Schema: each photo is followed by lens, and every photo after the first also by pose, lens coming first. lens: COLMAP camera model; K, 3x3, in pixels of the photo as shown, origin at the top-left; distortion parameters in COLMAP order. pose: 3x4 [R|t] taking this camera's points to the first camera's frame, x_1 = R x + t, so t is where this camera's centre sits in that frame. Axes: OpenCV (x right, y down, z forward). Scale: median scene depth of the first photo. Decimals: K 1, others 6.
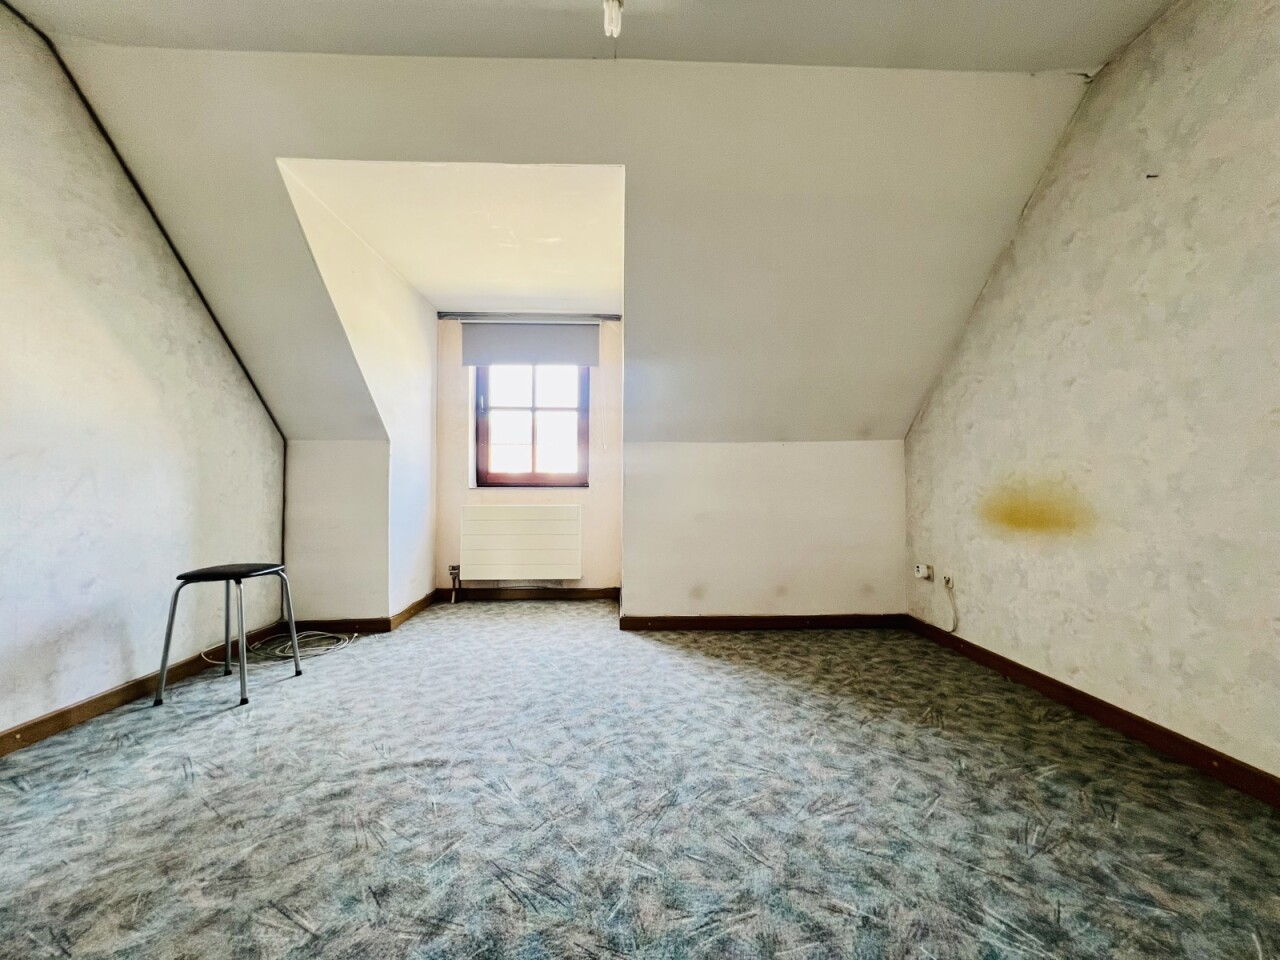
lens RADIAL K [[517.3, 0, 640.6], [0, 517.3, 479.3], [0, 0, 1]] dist [-0.000370, 0.000401]
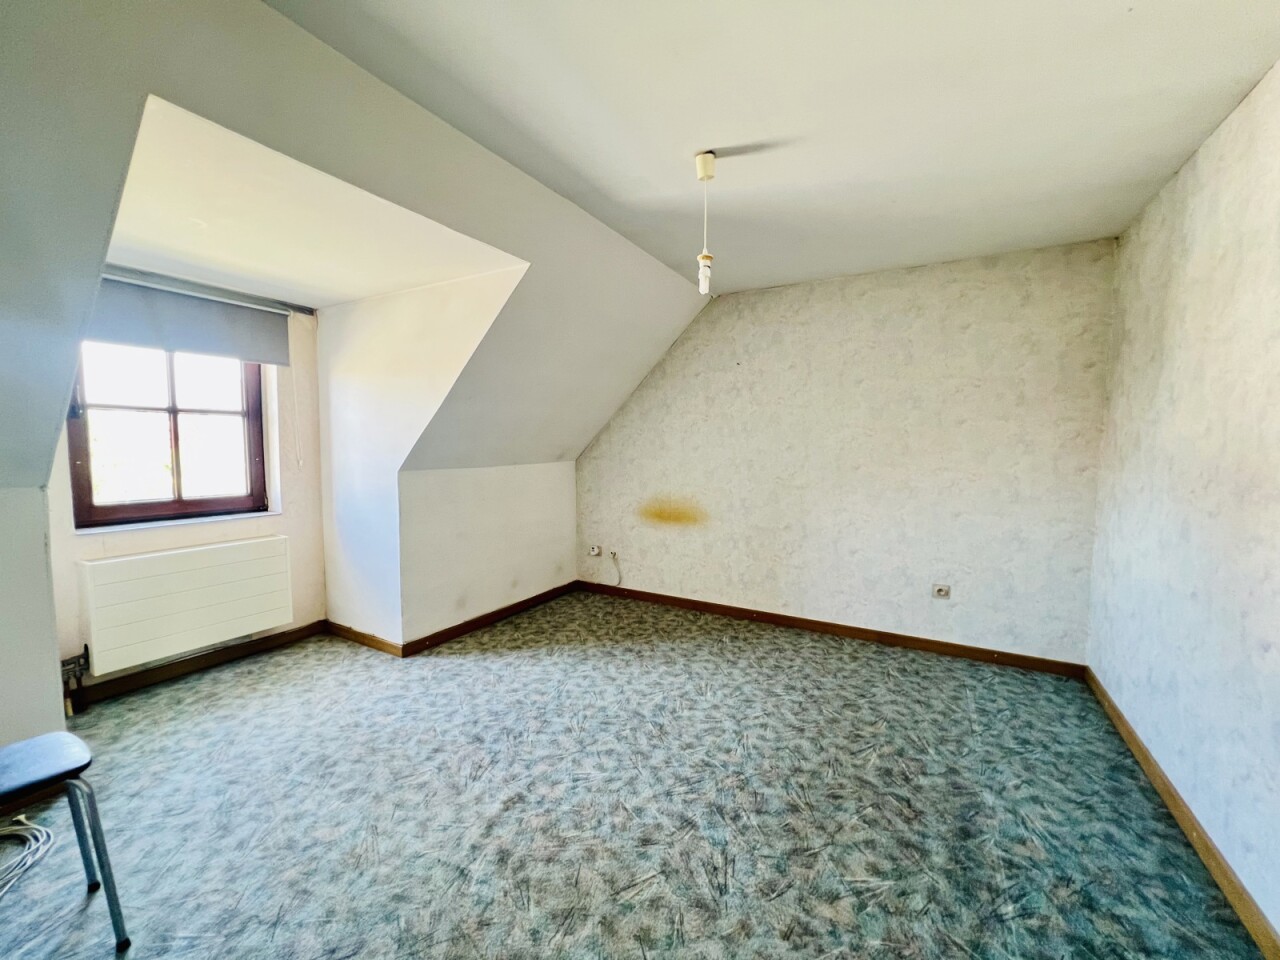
lens RADIAL K [[517.3, 0, 643.4], [0, 517.3, 477.0], [0, 0, 1]] dist [-0.000370, 0.000401]
pose [[0.526504, -0.051590, 0.848606, -0.911701], [-0.020419, 0.997102, 0.073286, -0.210009], [-0.849927, -0.055913, 0.523925, 0.130519]]
